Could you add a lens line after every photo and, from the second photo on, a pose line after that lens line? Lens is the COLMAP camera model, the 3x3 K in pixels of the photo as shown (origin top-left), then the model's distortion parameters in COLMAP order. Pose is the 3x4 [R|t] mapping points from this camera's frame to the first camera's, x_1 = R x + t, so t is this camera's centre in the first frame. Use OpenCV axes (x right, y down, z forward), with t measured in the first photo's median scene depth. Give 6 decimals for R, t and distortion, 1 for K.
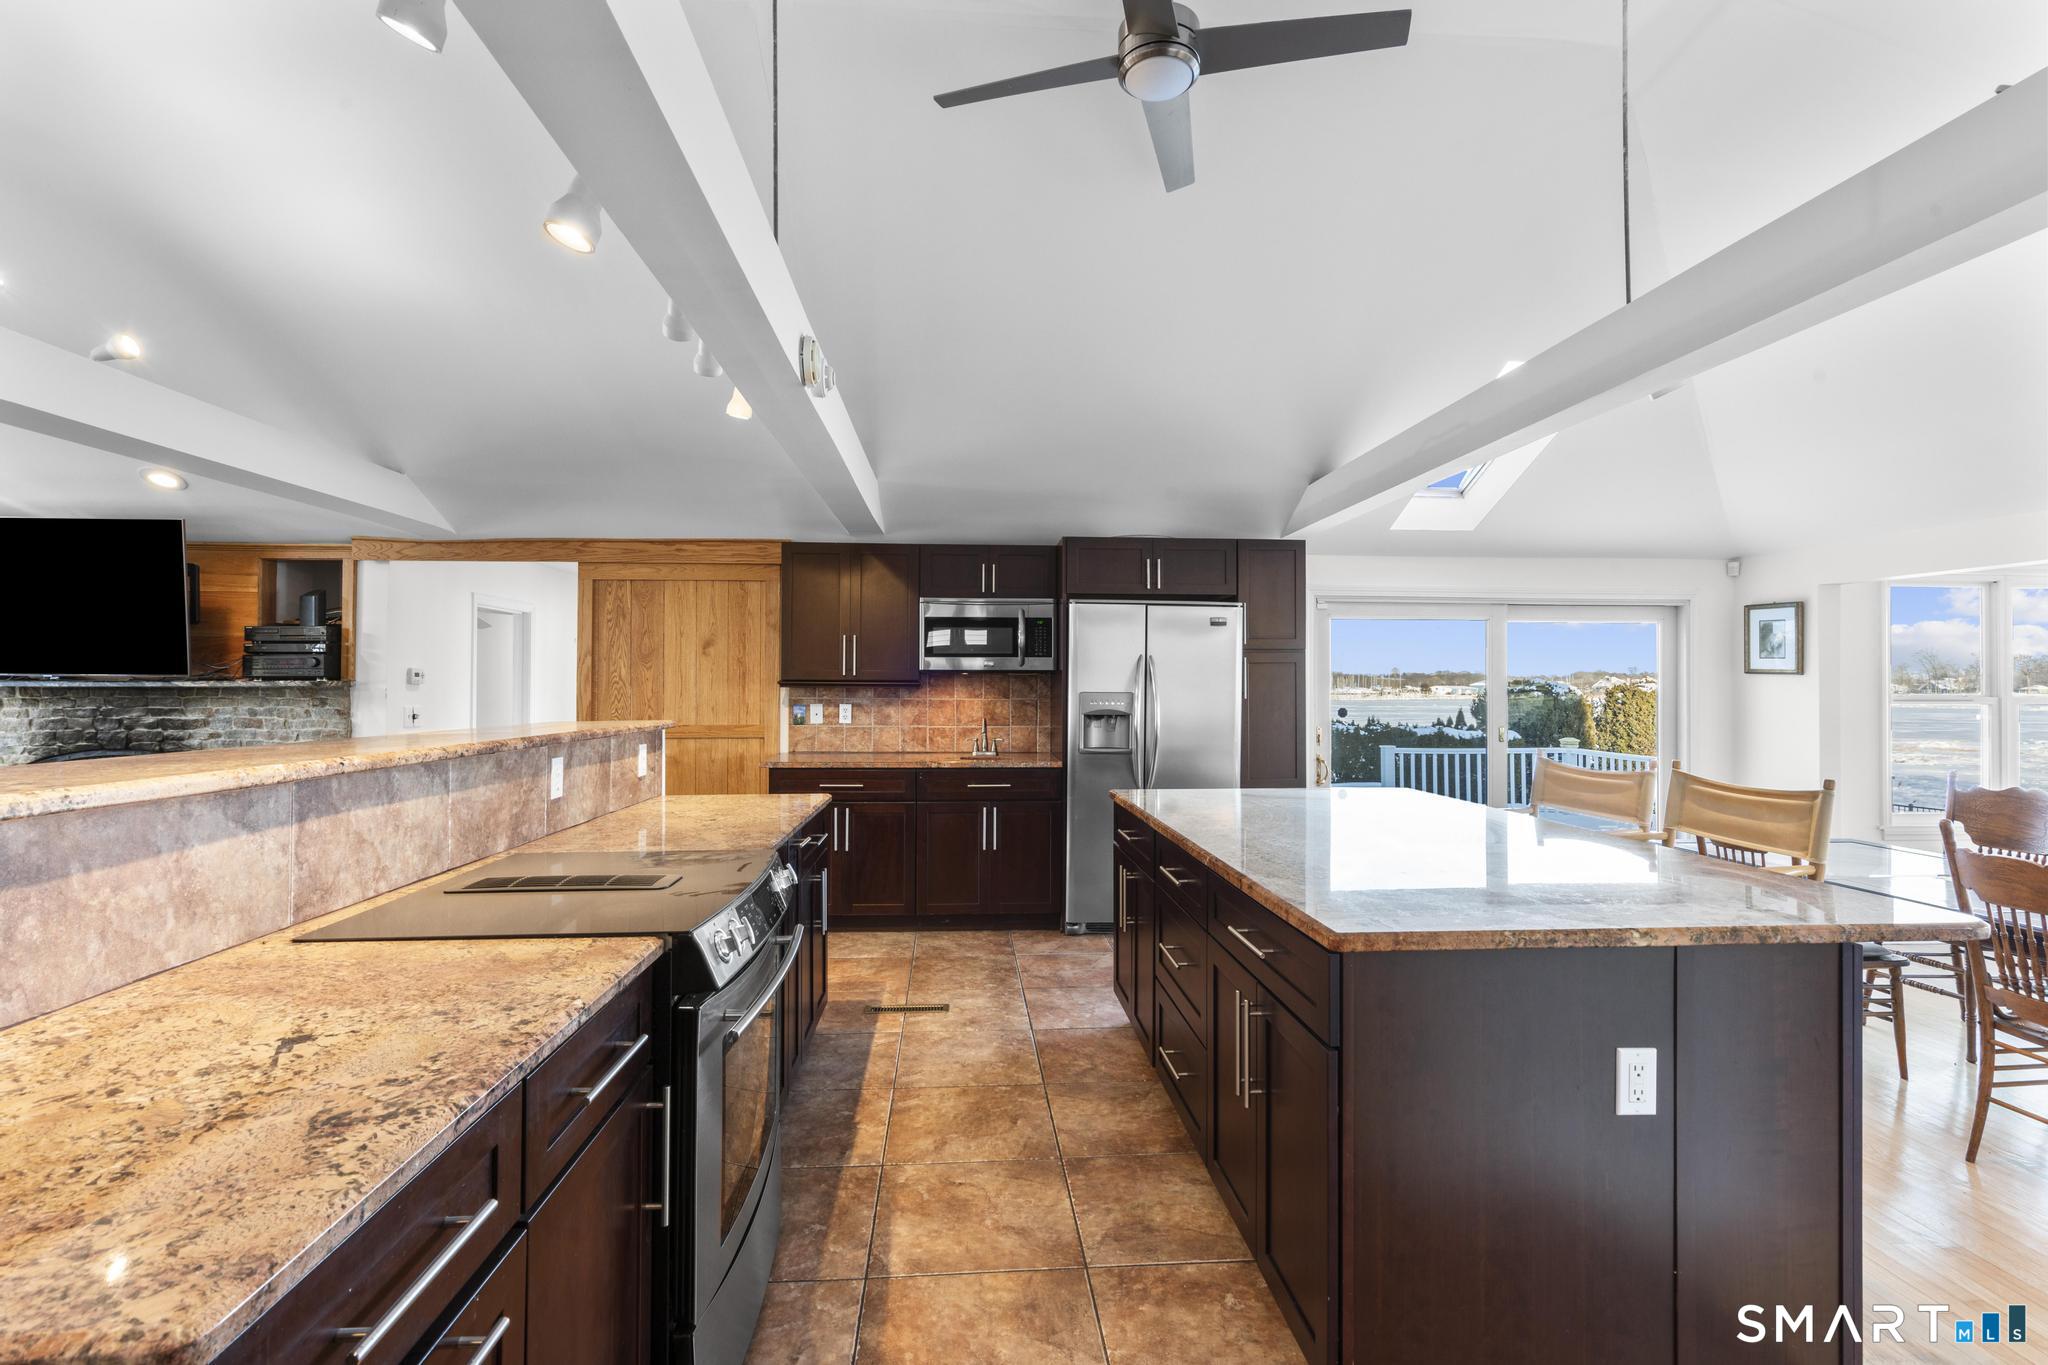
lens RADIAL K [[949.6, 0, 1019.1], [0, 949.6, 675.8], [0, 0, 1]] dist [-0.000036, 0.001475]
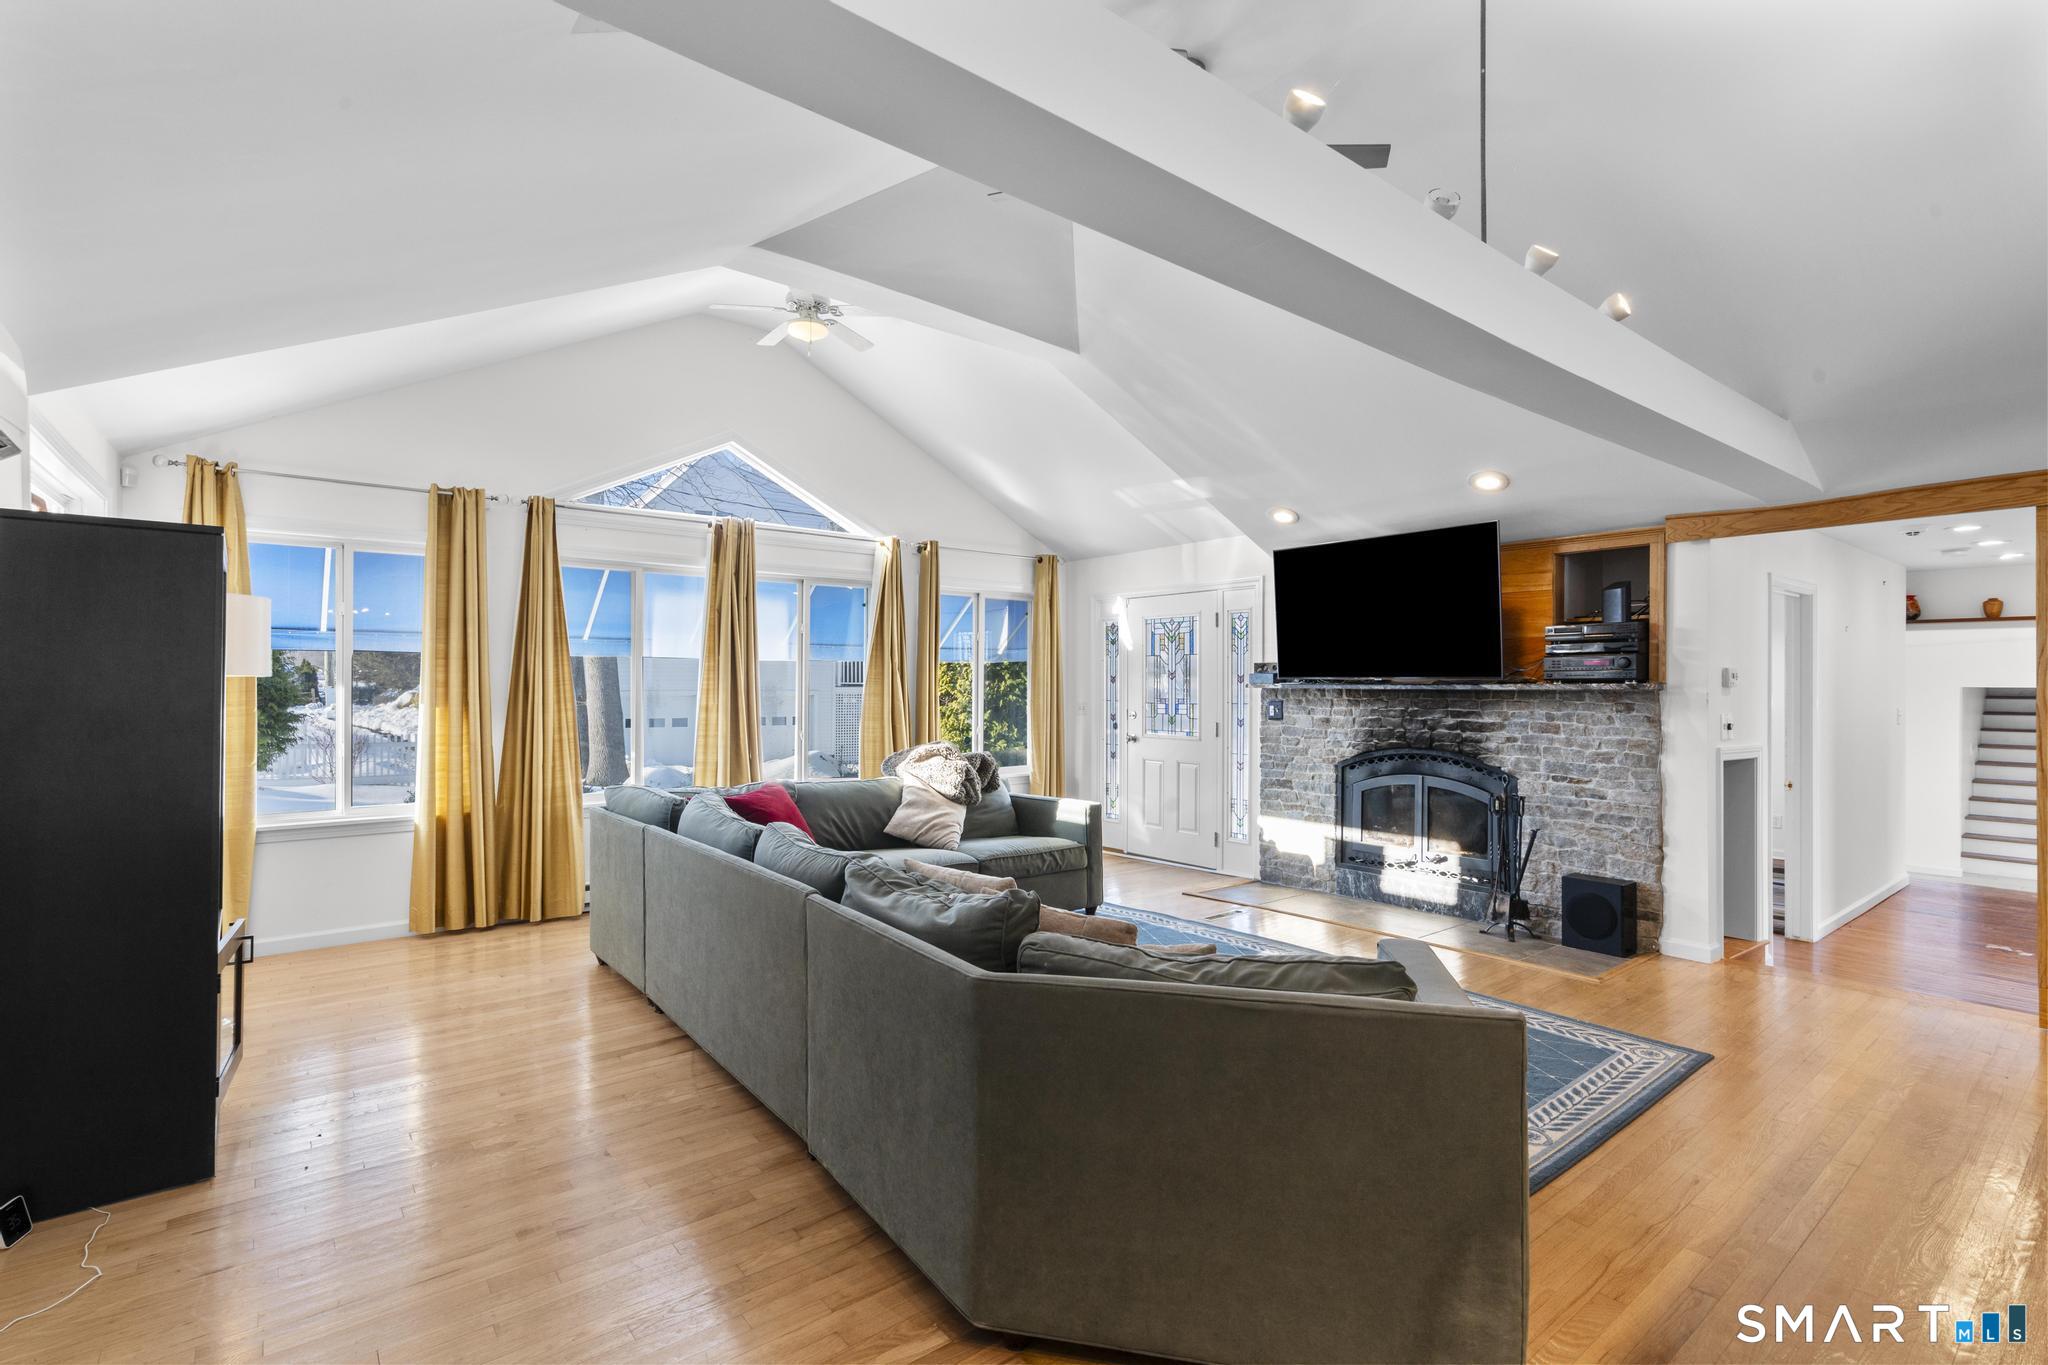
lens RADIAL K [[949.6, 0, 1024.1], [0, 949.6, 682.2], [0, 0, 1]] dist [-0.000036, 0.001475]
pose [[0.572304, -0.002021, -0.820039, -0.331128], [0.007242, 0.999970, 0.002590, -0.002408], [0.820010, -0.007421, 0.572301, 0.029149]]
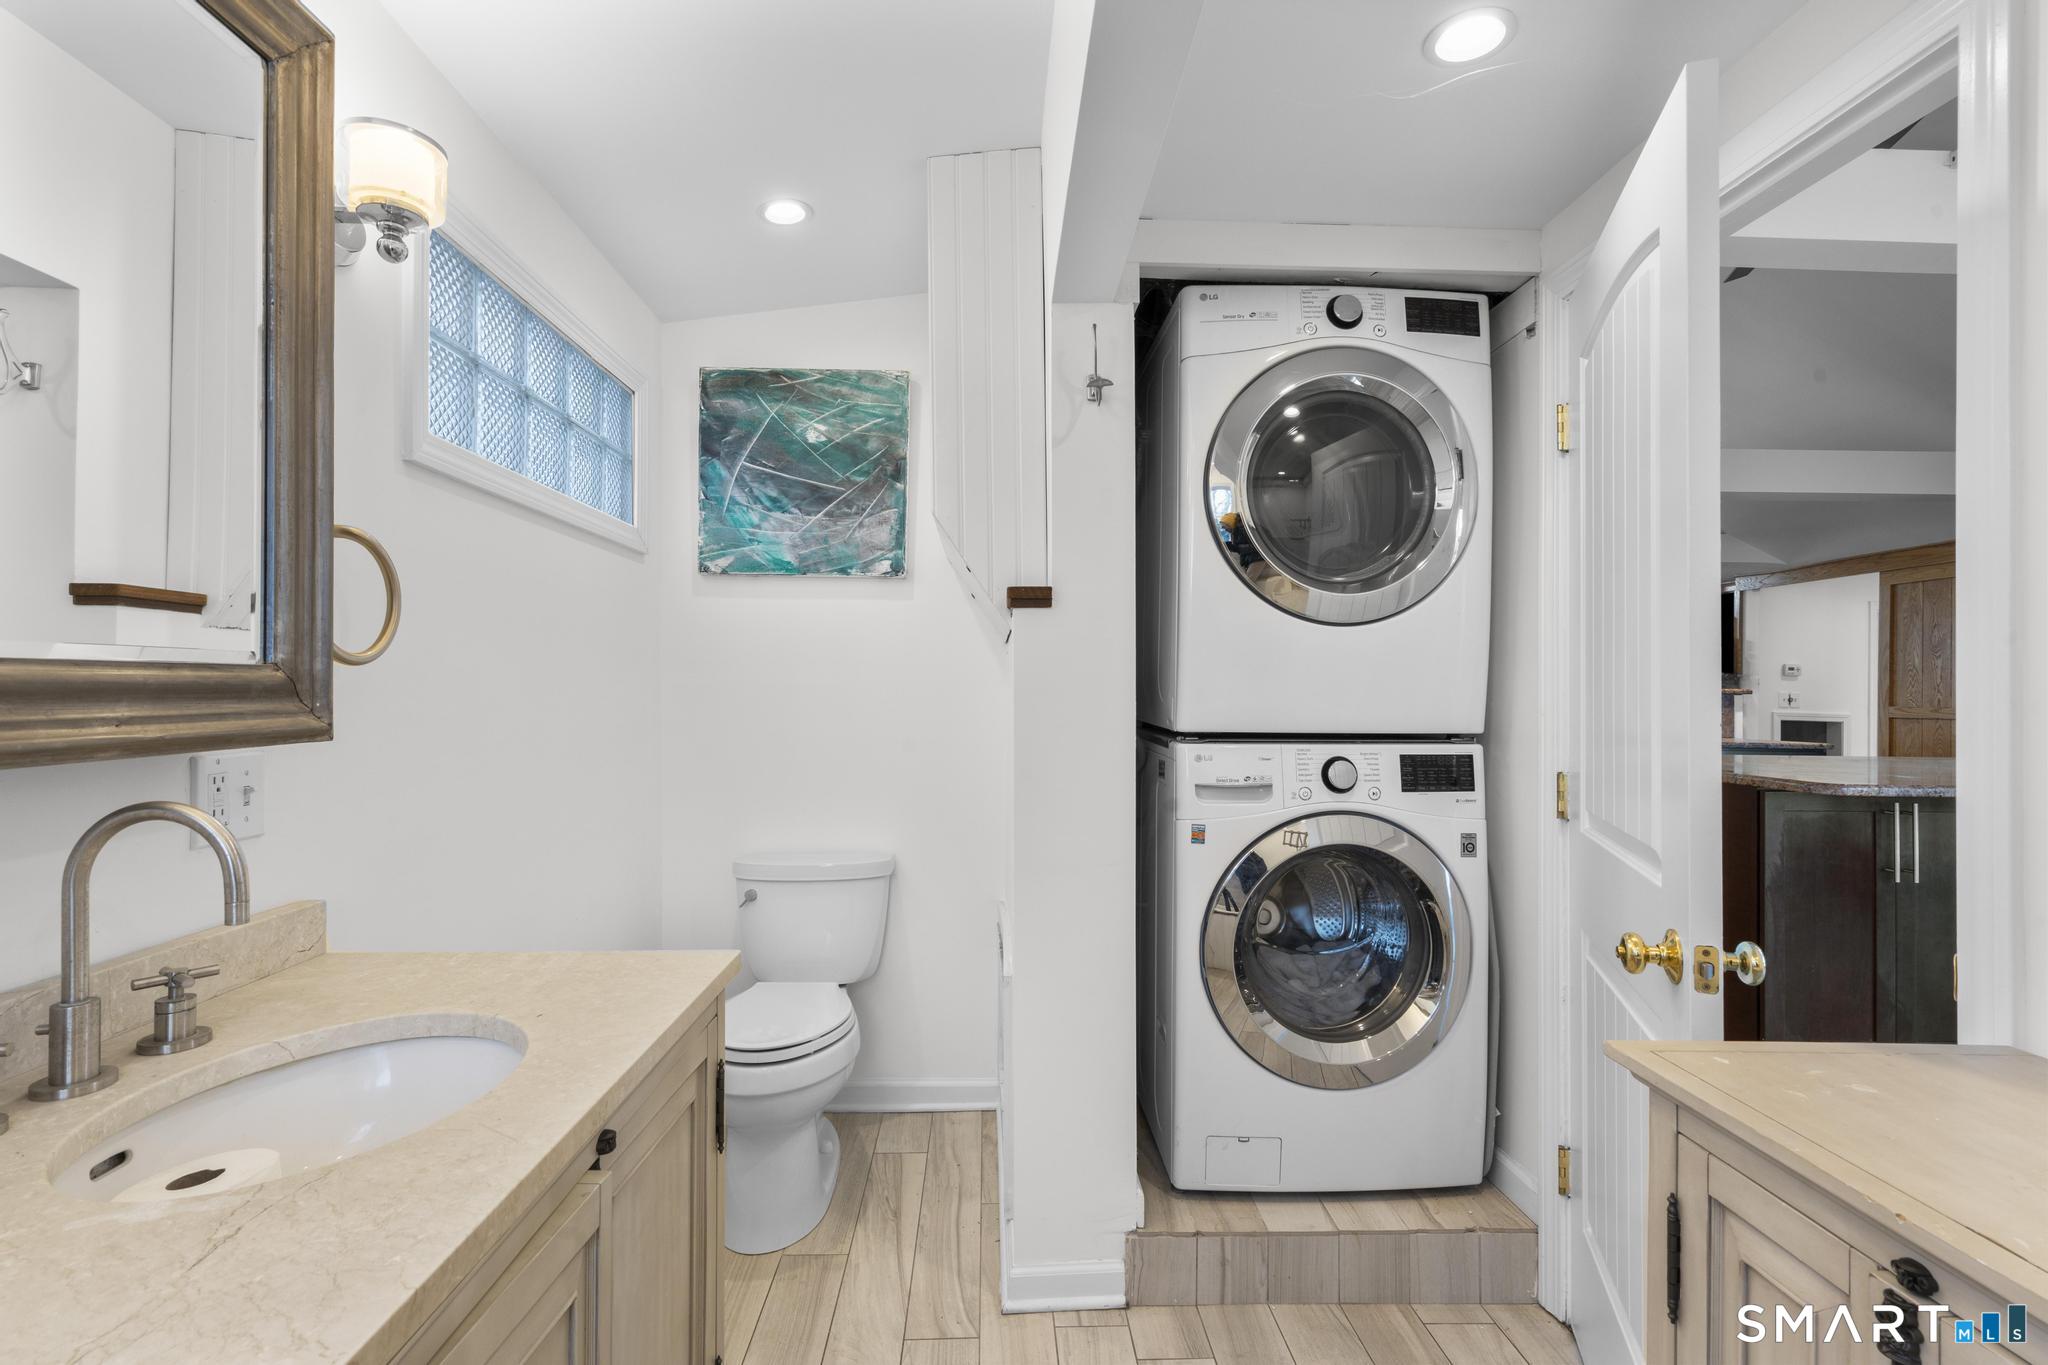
lens RADIAL K [[949.6, 0, 1024.2], [0, 949.6, 688.1], [0, 0, 1]] dist [-0.000036, 0.001475]
pose [[-0.015436, -0.008137, -0.999848, 0.779914], [0.007135, 0.999941, -0.008248, 0.031142], [0.999855, -0.007261, -0.015377, -0.073467]]
